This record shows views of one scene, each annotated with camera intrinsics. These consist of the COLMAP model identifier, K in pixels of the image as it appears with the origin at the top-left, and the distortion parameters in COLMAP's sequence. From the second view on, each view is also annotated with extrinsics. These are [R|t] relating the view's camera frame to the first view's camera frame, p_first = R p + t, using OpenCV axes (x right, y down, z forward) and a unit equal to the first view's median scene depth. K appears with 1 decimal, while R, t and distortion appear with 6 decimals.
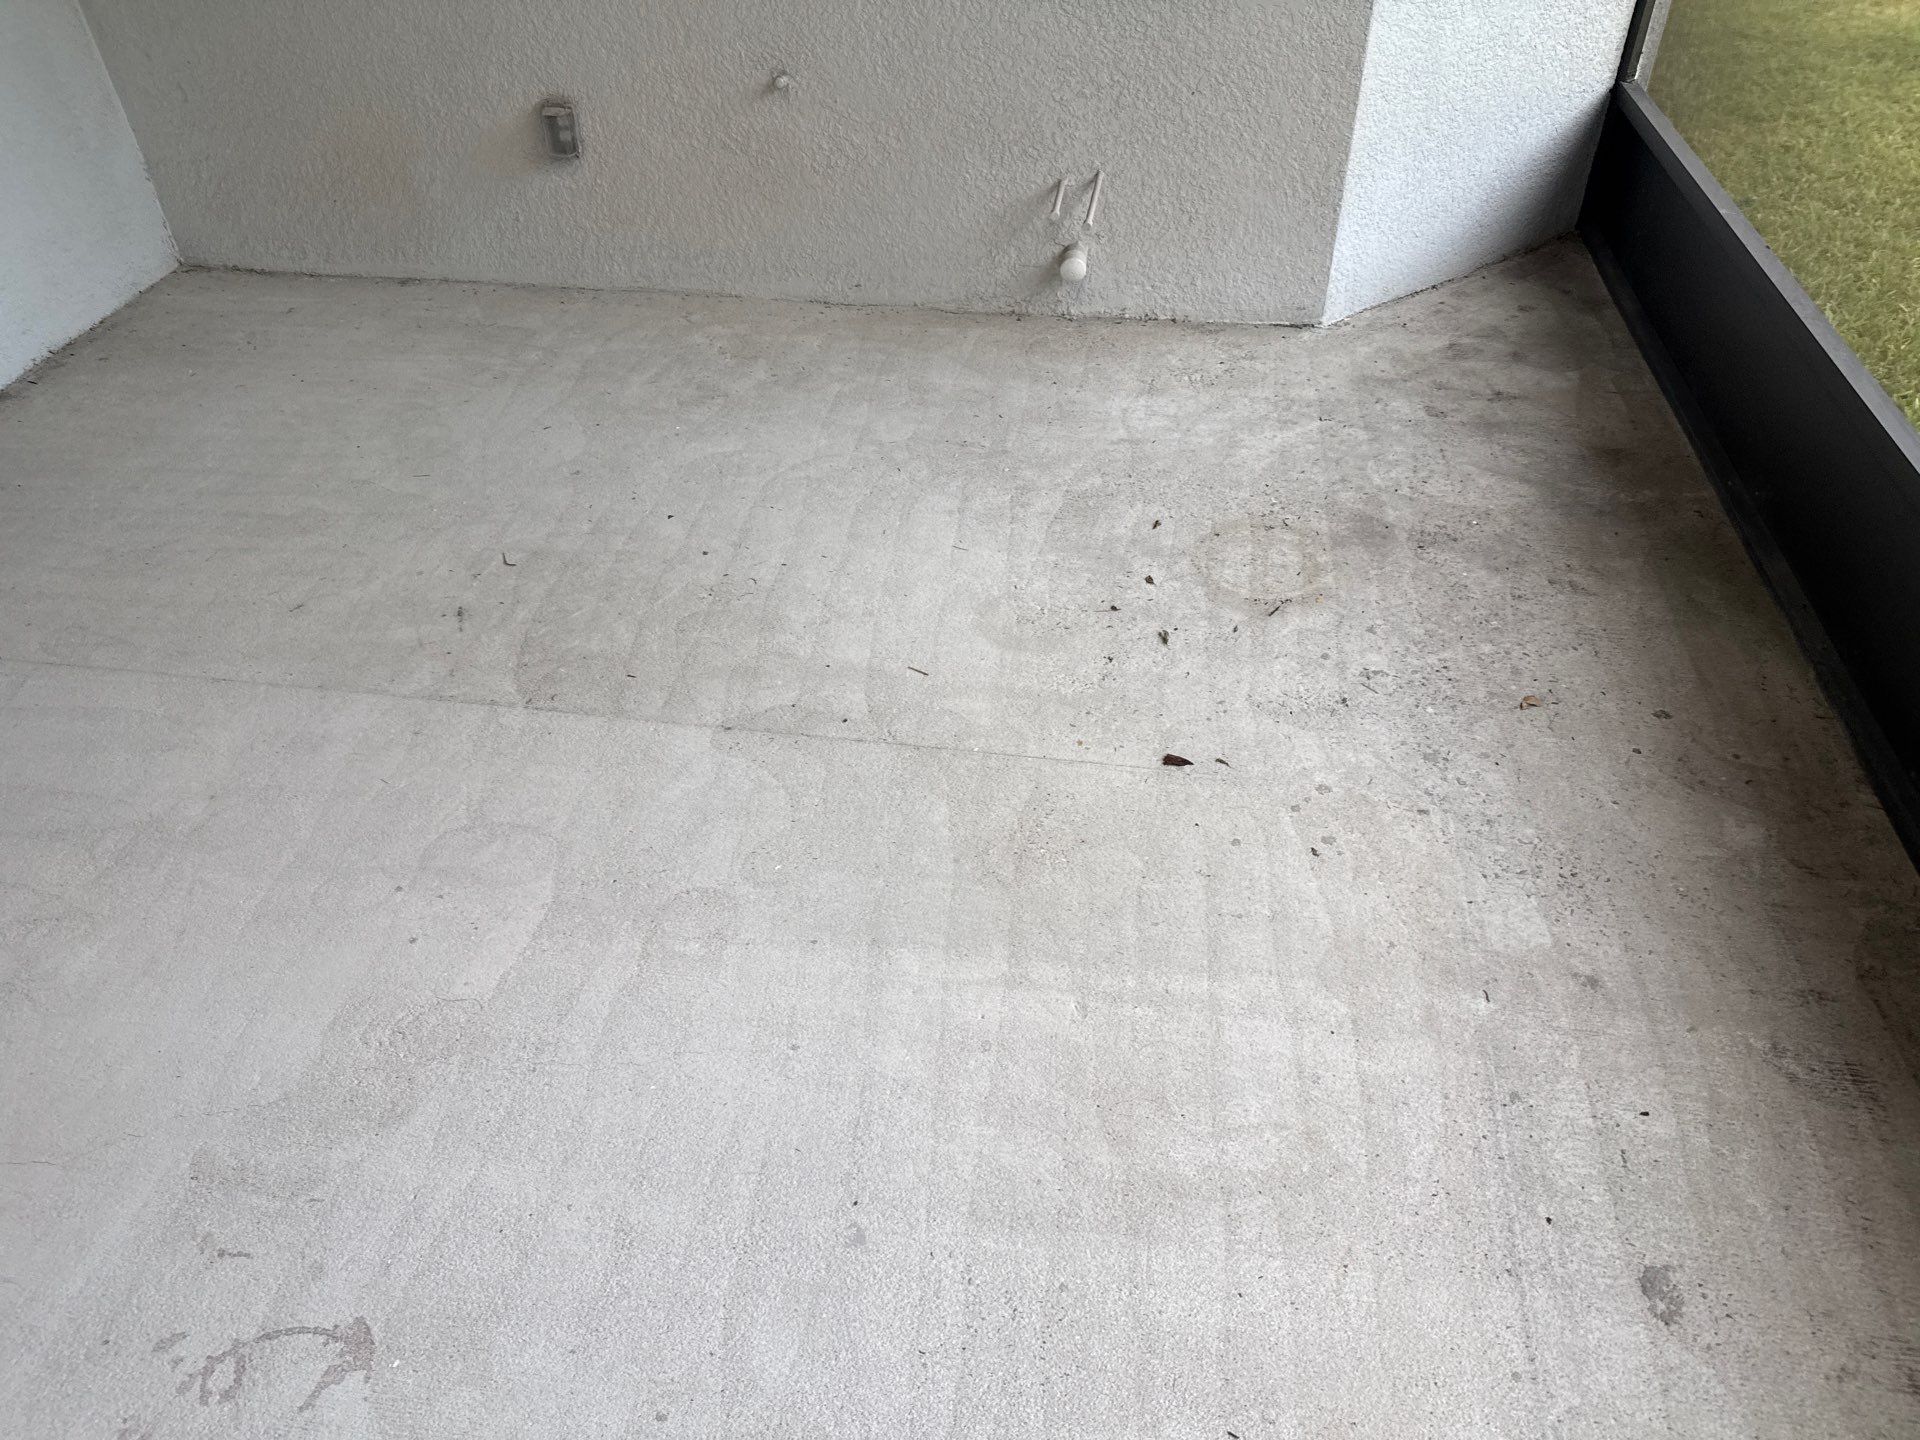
lens RADIAL K [[1340.9, 0, 960.0], [0, 1340.9, 720.0], [0, 0, 1]] dist [0.005675, -0.009002]
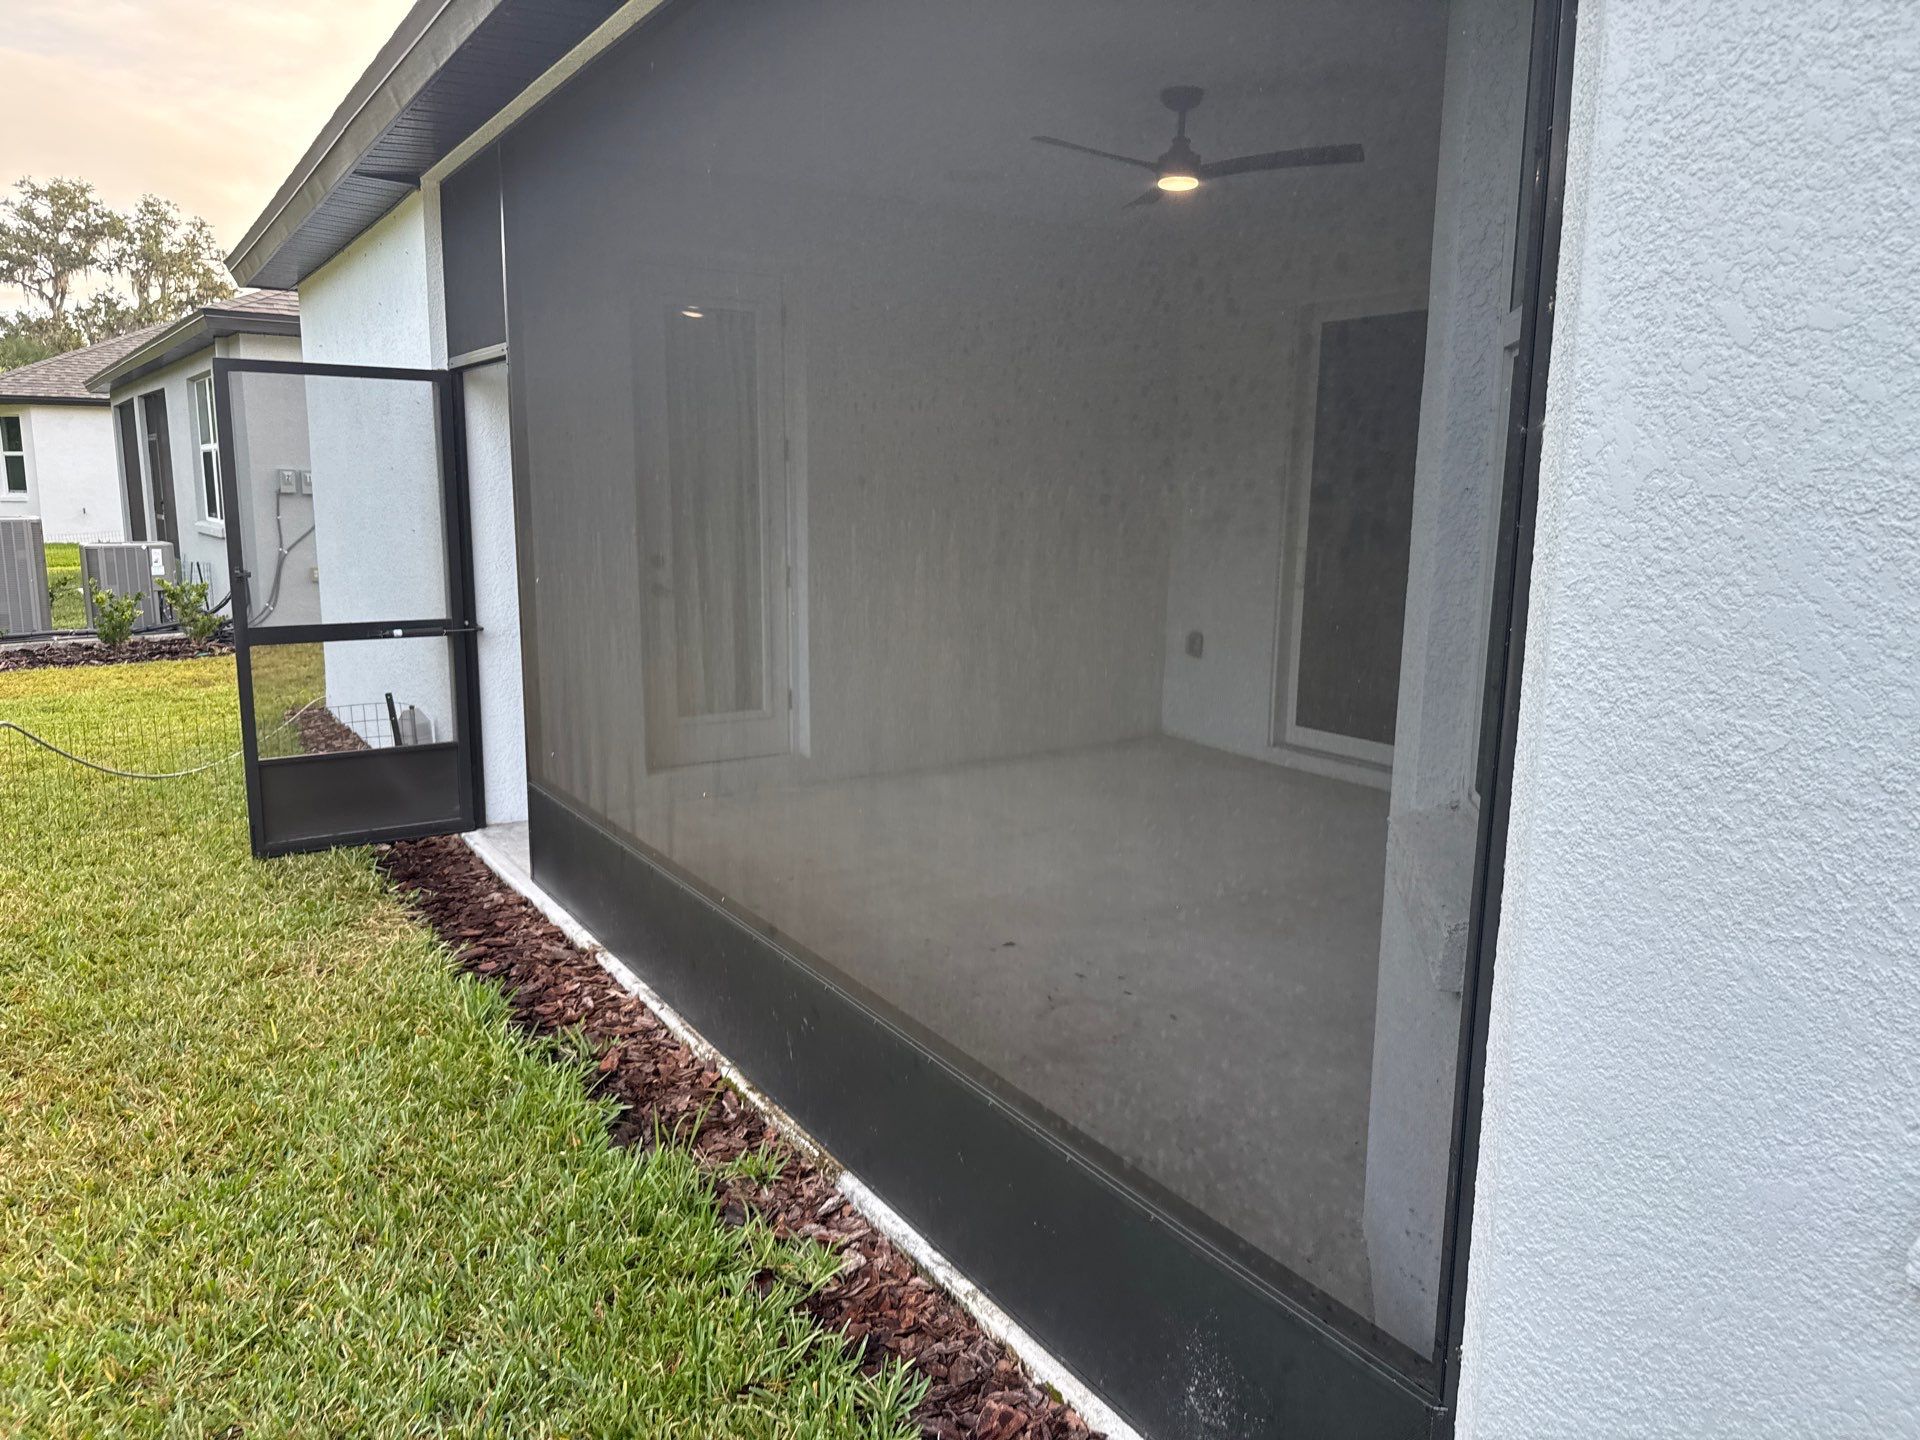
lens RADIAL K [[1340.9, 0, 960.0], [0, 1340.9, 720.0], [0, 0, 1]] dist [0.005675, -0.009002]
pose [[-0.759795, 0.135849, -0.635812, 1.586294], [-0.415096, 0.651318, 0.635201, -1.565217], [0.500407, 0.746545, -0.438477, 1.727254]]
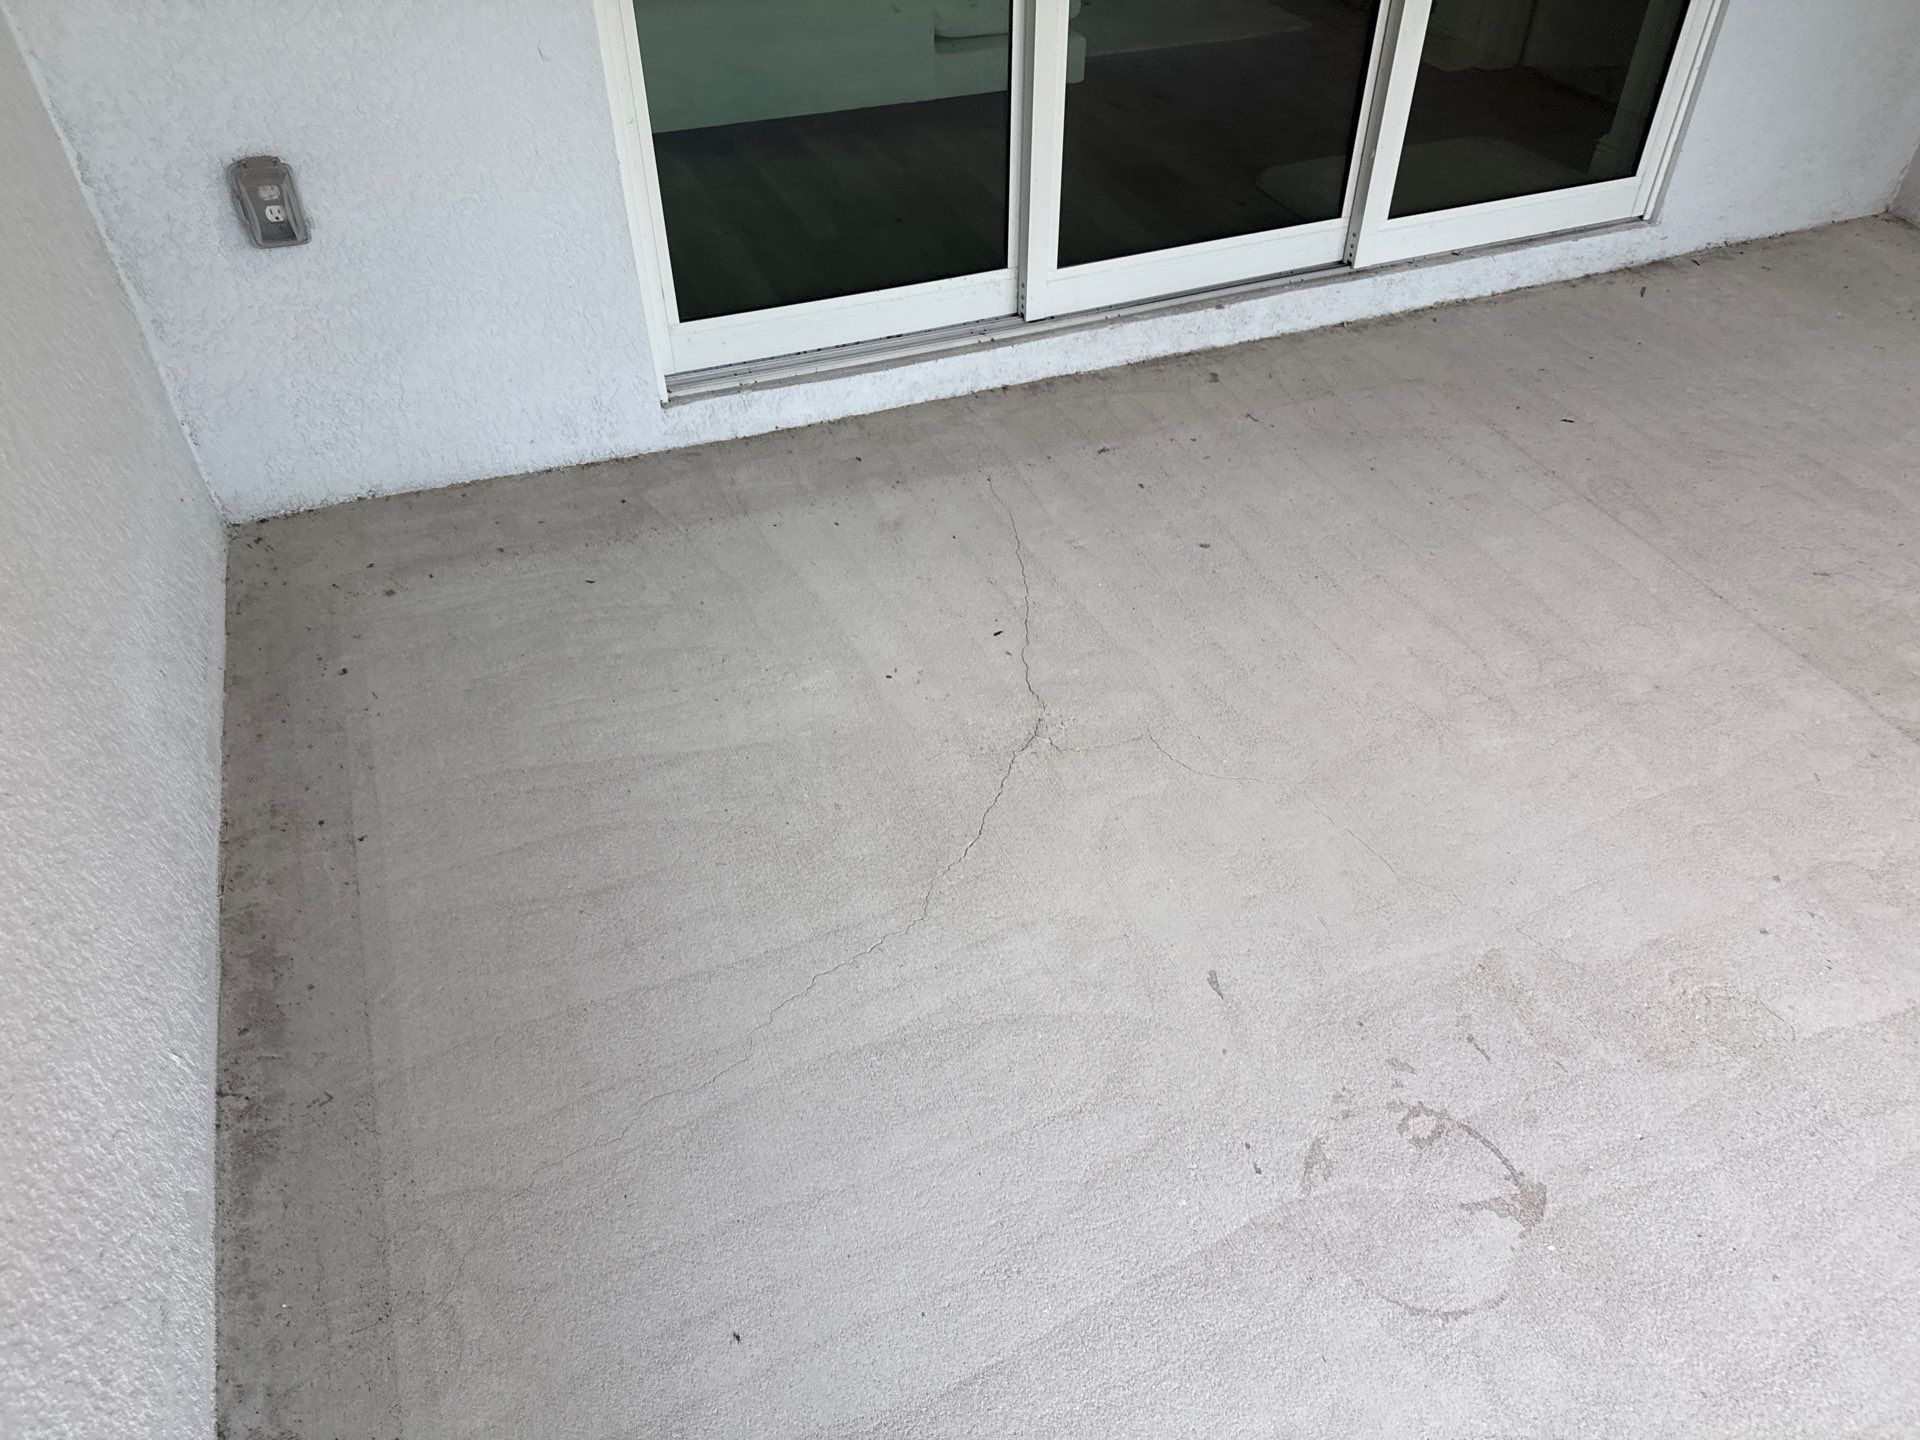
lens RADIAL K [[1340.9, 0, 960.0], [0, 1340.9, 720.0], [0, 0, 1]] dist [0.005675, -0.009002]
pose [[0.513024, 0.585663, -0.627539, -0.175640], [-0.564316, 0.781003, 0.267548, 0.105003], [0.646803, 0.216872, 0.731172, -0.088435]]
